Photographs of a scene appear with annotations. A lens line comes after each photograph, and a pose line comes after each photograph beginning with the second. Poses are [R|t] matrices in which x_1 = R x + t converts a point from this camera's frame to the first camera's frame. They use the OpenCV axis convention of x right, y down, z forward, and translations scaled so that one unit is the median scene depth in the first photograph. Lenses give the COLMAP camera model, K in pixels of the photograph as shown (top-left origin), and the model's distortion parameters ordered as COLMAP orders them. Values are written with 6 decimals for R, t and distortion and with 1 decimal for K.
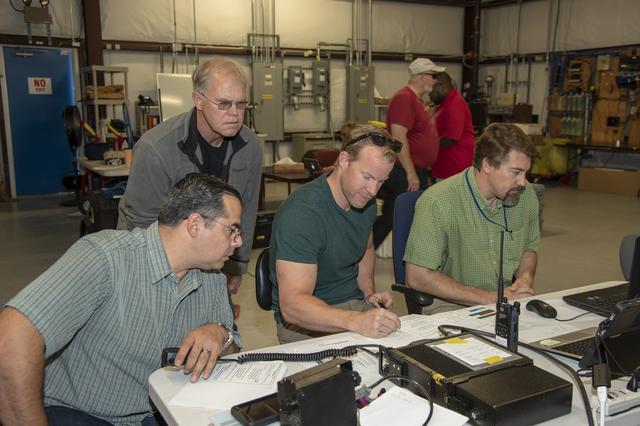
lens RADIAL K [[684.9, 0, 318.4], [0, 684.9, 217.6], [0, 0, 1]] dist [0.051694, 0.000000]
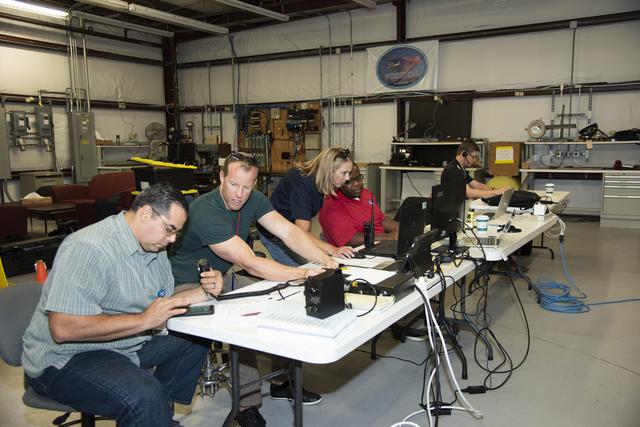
lens RADIAL K [[598.4, 0, 319.6], [0, 598.4, 217.7], [0, 0, 1]] dist [0.108192, 0.000000]
pose [[0.871548, -0.077761, 0.484105, -0.100373], [0.098966, 0.994921, -0.018359, 0.013437], [-0.480219, 0.063911, 0.874817, -0.072956]]
